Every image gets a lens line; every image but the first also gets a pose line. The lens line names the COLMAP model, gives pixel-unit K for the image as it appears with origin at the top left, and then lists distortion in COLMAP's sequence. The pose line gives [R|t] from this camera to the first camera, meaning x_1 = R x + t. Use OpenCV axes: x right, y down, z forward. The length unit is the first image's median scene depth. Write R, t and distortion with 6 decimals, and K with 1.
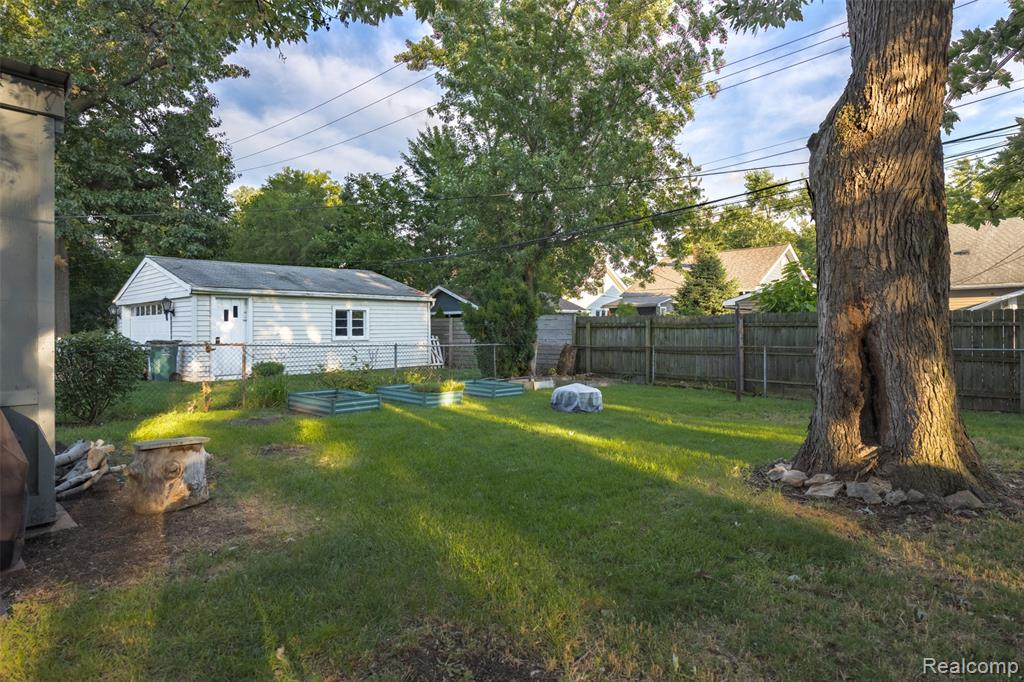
lens RADIAL K [[548.6, 0, 517.1], [0, 548.6, 325.2], [0, 0, 1]] dist [0.015189, -0.000283]
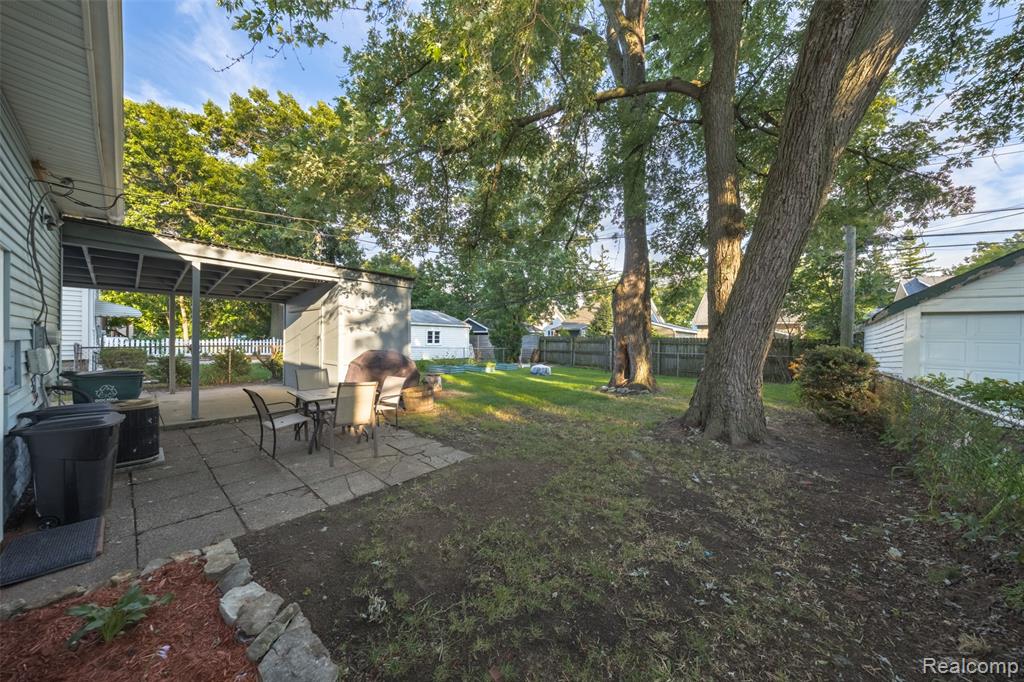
lens RADIAL K [[343.9, 0, 508.2], [0, 343.9, 316.8], [0, 0, 1]] dist [-0.000138, -0.000044]
pose [[0.999440, 0.019472, 0.027225, -0.053223], [-0.017897, 0.998217, -0.056951, -0.012379], [-0.028286, 0.056432, 0.998006, -0.351277]]
